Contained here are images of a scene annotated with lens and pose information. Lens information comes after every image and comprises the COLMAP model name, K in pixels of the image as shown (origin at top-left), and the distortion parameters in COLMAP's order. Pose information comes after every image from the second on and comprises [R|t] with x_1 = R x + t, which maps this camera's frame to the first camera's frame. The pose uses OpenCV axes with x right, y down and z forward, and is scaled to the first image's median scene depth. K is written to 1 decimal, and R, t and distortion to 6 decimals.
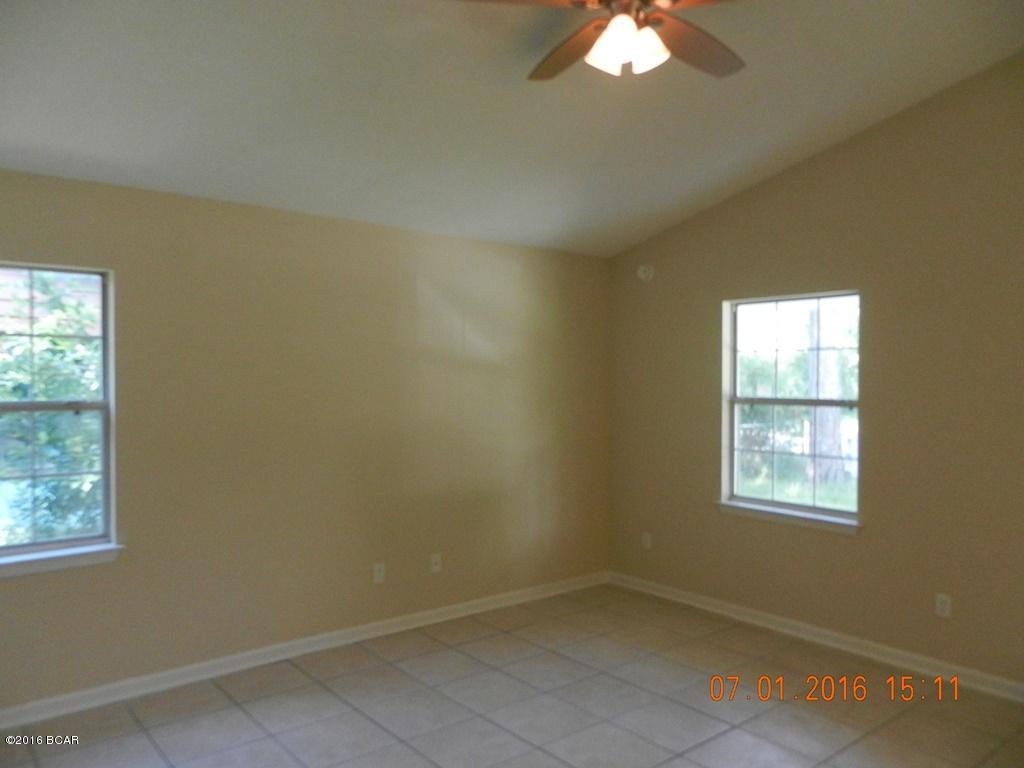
lens RADIAL K [[760.1, 0, 524.2], [0, 760.1, 384.3], [0, 0, 1]] dist [0.000879, 0.002256]
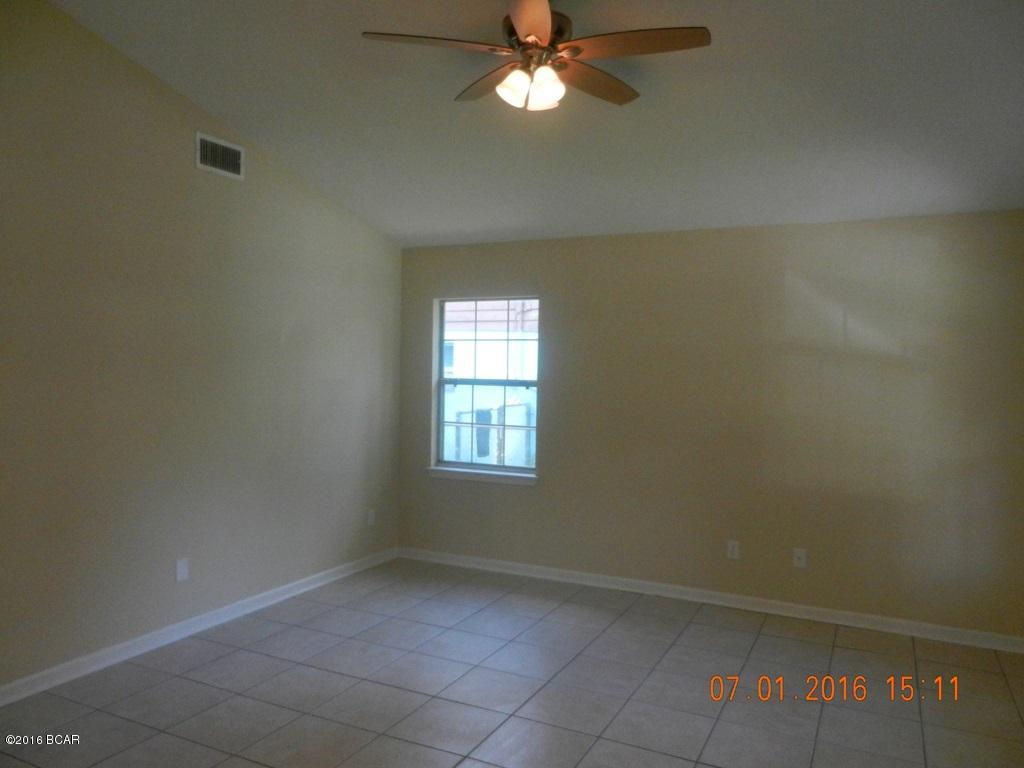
lens RADIAL K [[760.1, 0, 524.2], [0, 760.1, 384.3], [0, 0, 1]] dist [0.000879, 0.002256]
pose [[0.409477, 0.024669, -0.911987, 0.737912], [-0.027677, 0.999510, 0.014610, 0.005139], [0.911900, 0.019259, 0.409960, 0.304146]]
